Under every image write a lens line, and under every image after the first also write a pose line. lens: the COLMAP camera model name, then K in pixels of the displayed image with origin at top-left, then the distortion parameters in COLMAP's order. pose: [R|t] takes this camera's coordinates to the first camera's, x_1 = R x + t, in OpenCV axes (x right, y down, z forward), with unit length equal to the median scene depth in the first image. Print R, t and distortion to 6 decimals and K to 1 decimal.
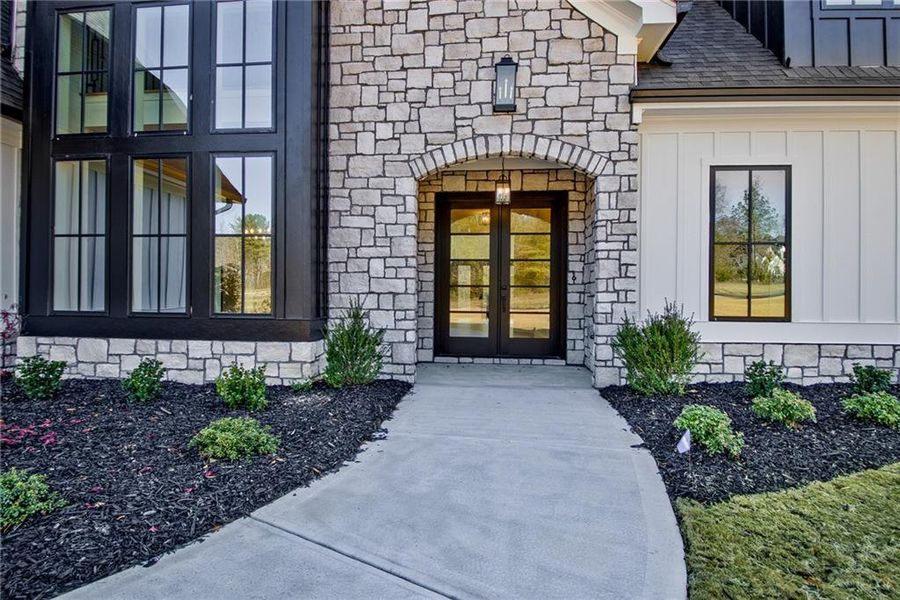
lens RADIAL K [[451.5, 0, 450.0], [0, 451.5, 300.0], [0, 0, 1]] dist [-0.008843, -0.000988]
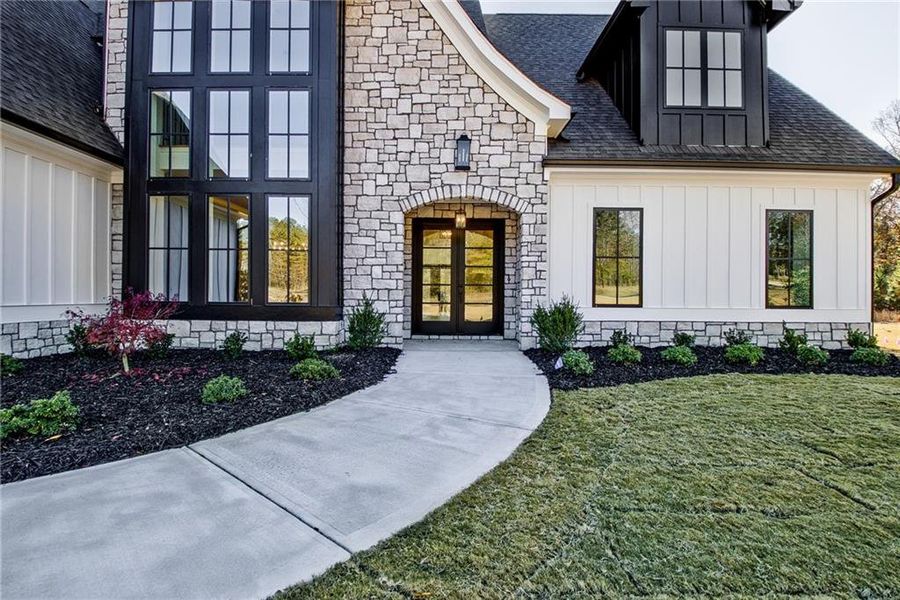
lens RADIAL K [[432.8, 0, 442.5], [0, 432.8, 298.8], [0, 0, 1]] dist [0.001493, 0.000011]
pose [[0.995462, -0.001203, 0.095156, -0.085507], [0.001381, 0.999997, -0.001806, 0.019853], [-0.095154, 0.001929, 0.995461, -0.446196]]
